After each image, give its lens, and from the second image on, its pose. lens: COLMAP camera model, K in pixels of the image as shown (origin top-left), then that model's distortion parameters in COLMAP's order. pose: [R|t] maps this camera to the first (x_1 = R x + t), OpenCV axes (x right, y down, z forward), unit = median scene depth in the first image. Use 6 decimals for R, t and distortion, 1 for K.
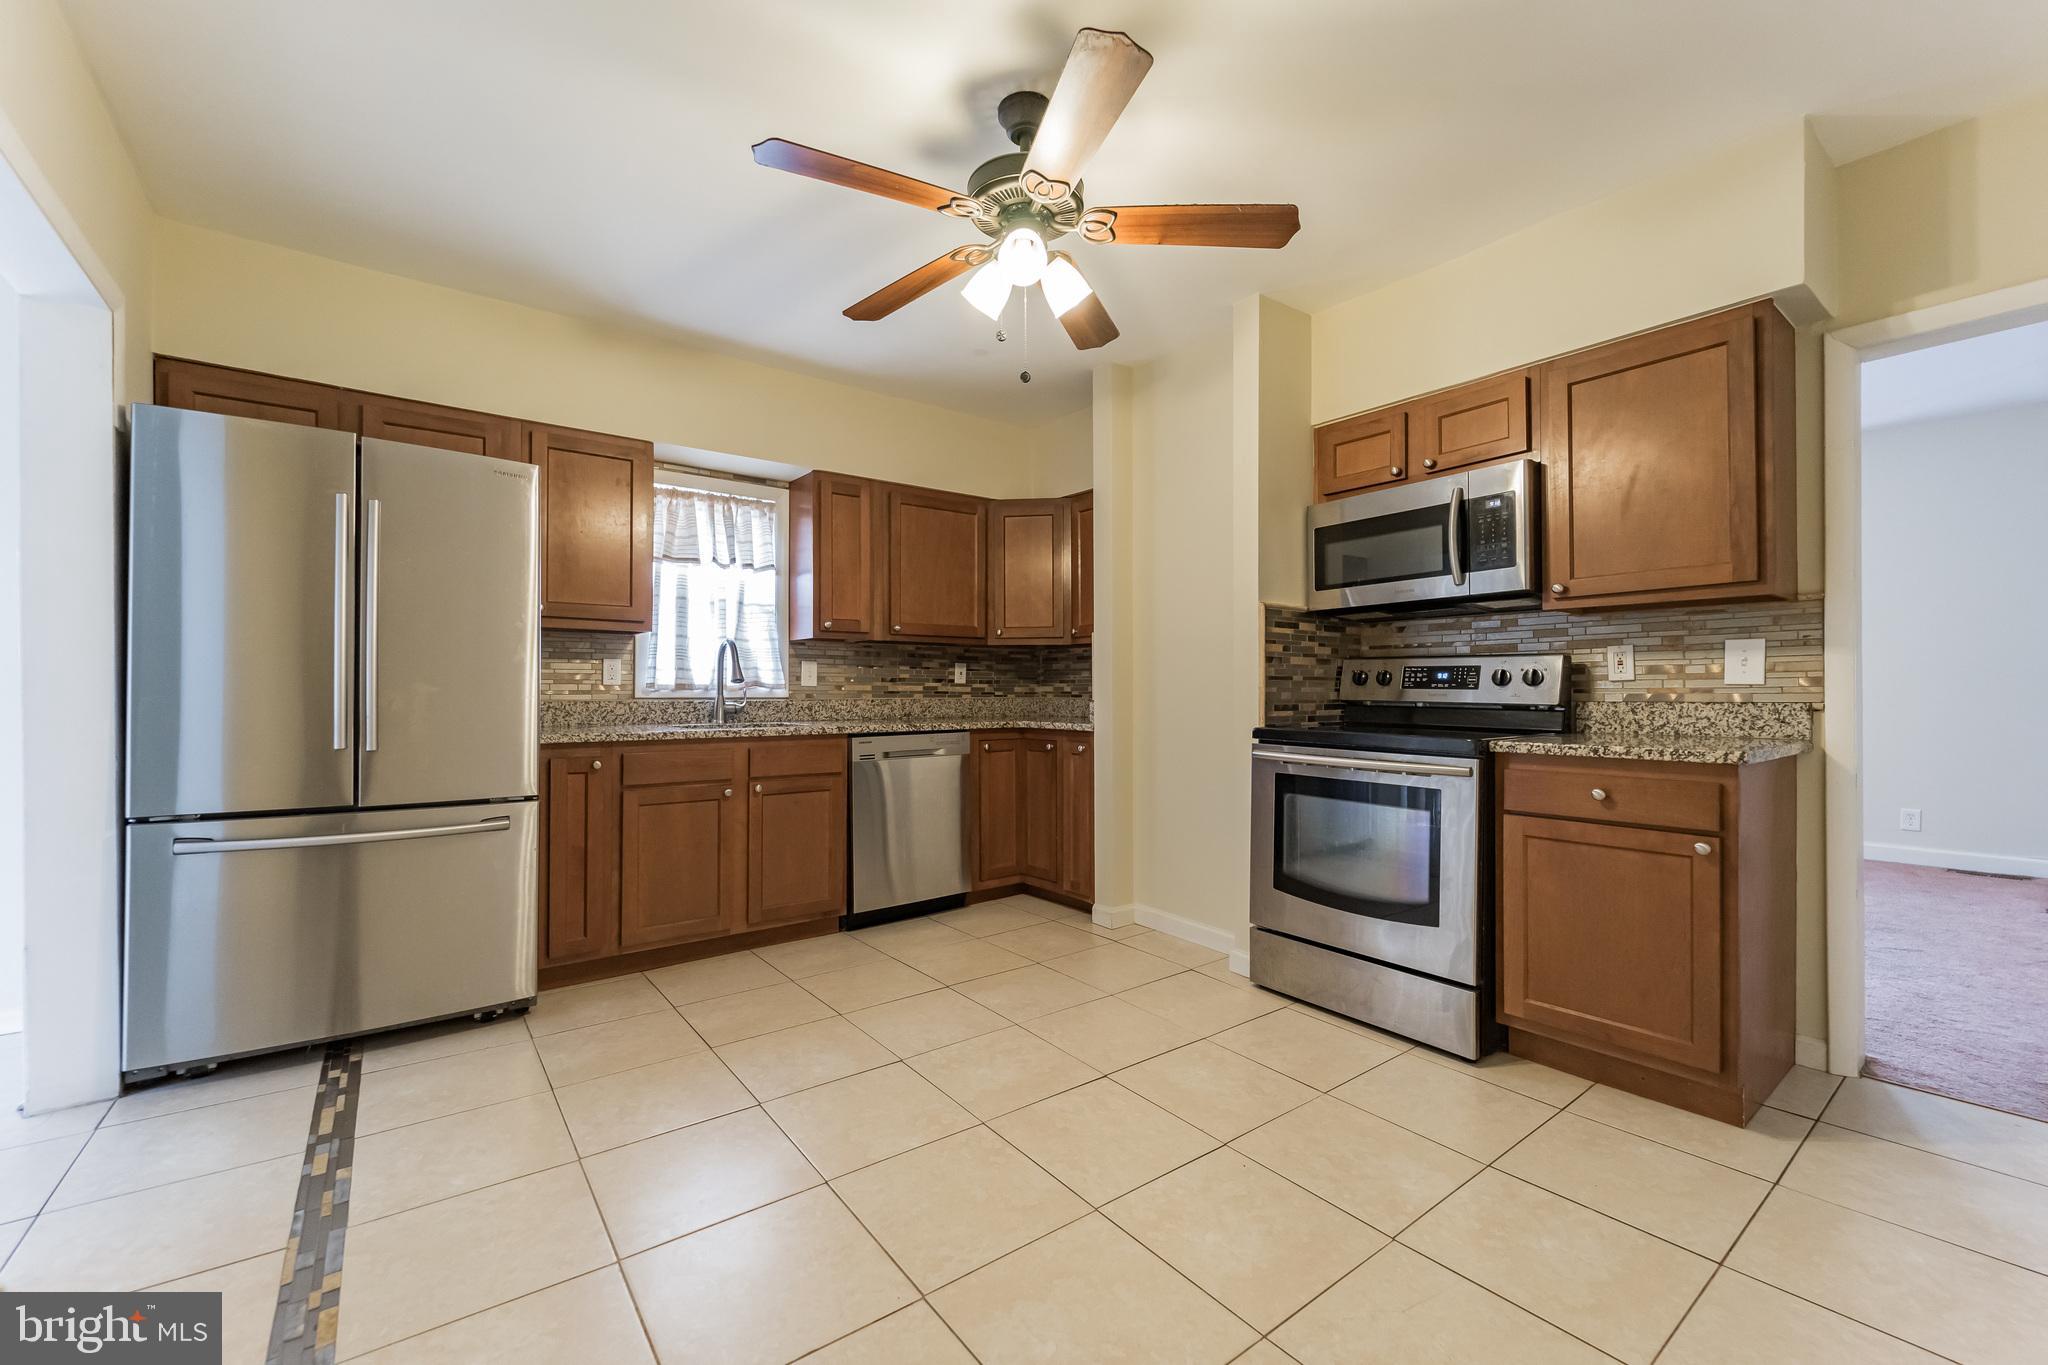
lens RADIAL K [[835.9, 0, 1017.7], [0, 835.9, 688.9], [0, 0, 1]] dist [-0.001315, -0.000555]
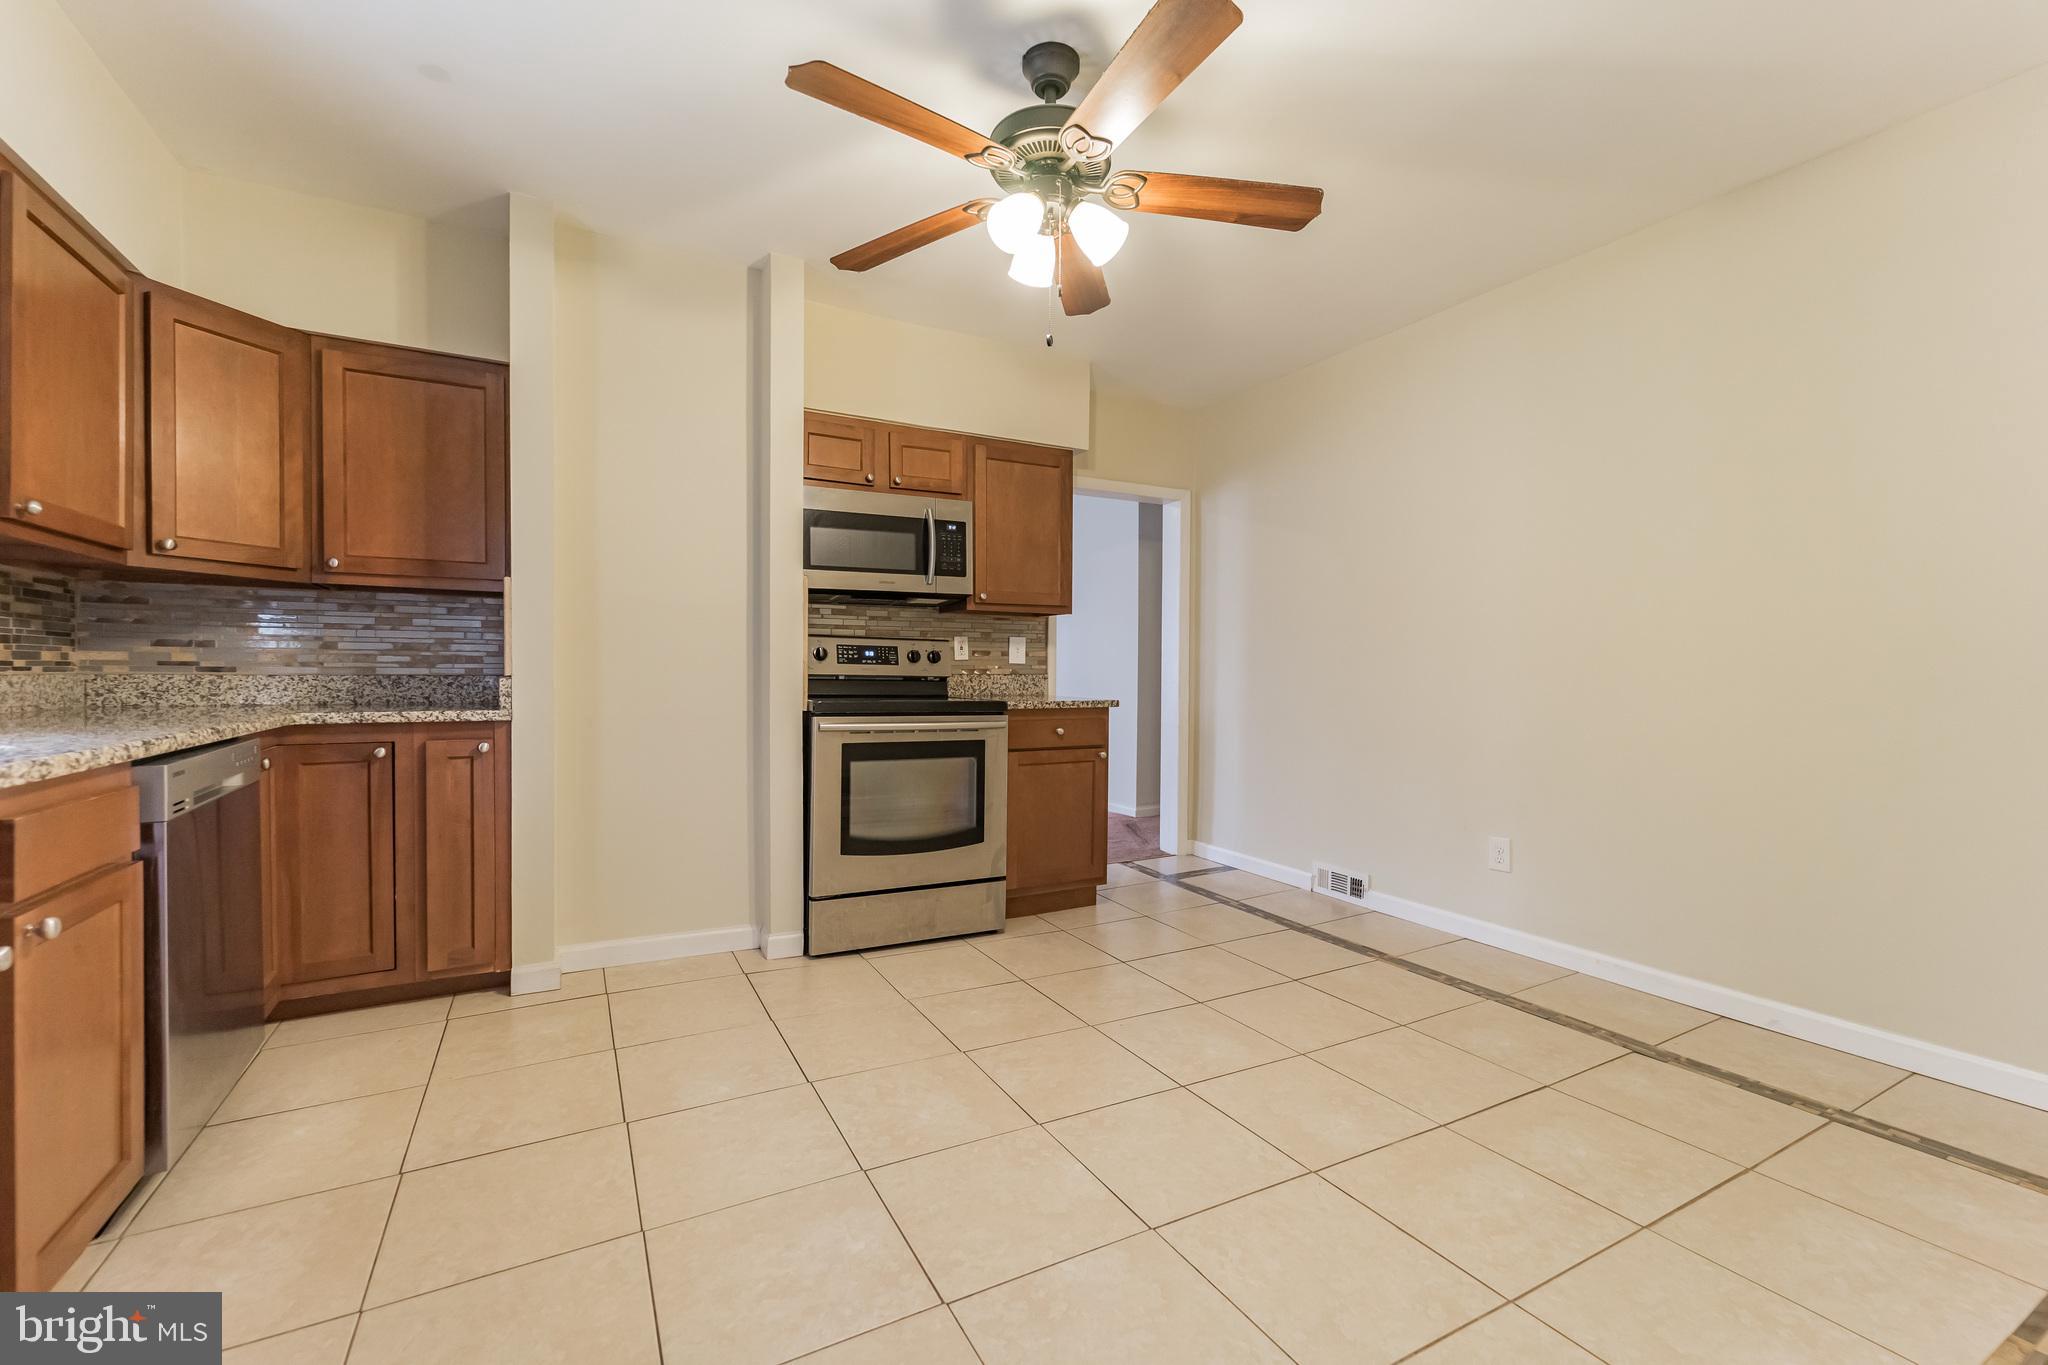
lens RADIAL K [[835.9, 0, 1010.5], [0, 835.9, 677.3], [0, 0, 1]] dist [-0.001315, -0.000555]
pose [[0.160224, -0.006149, 0.987062, -0.640605], [-0.008692, 0.999933, 0.007640, 0.007670], [-0.987042, -0.009804, 0.160160, 0.586636]]
